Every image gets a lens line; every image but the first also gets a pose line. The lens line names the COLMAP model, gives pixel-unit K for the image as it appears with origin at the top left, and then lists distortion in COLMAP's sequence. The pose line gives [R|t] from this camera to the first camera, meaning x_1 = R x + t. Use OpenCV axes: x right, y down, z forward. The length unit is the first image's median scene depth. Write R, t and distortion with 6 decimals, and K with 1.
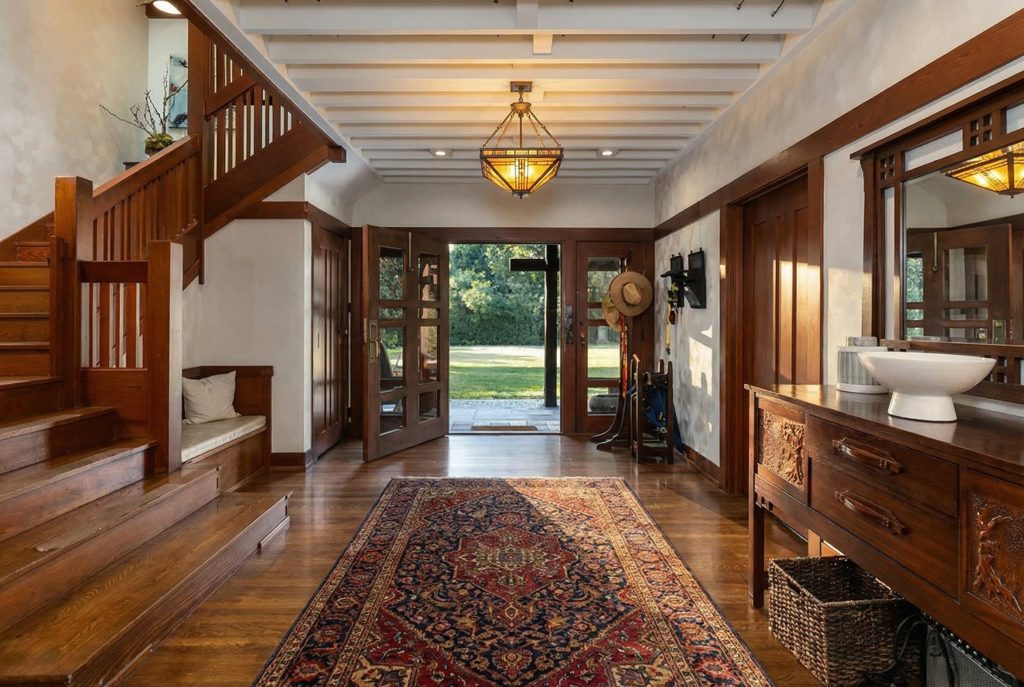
lens RADIAL K [[559.0, 0, 508.0], [0, 559.0, 309.4], [0, 0, 1]] dist [0.005132, 0.001681]
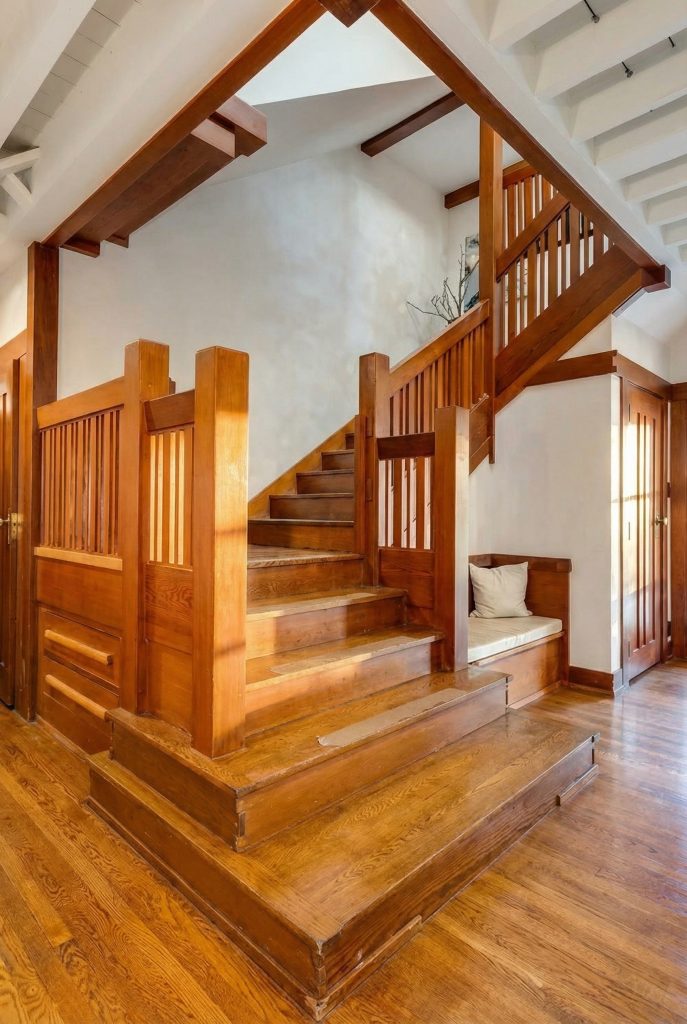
lens RADIAL K [[559.1, 0, 341.6], [0, 559.1, 506.8], [0, 0, 1]] dist [0.001094, -0.000718]
pose [[0.714091, -0.000787, -0.700053, -0.090524], [0.000735, 1.000000, -0.000375, 0.025808], [0.700053, -0.000246, 0.714091, 0.188612]]
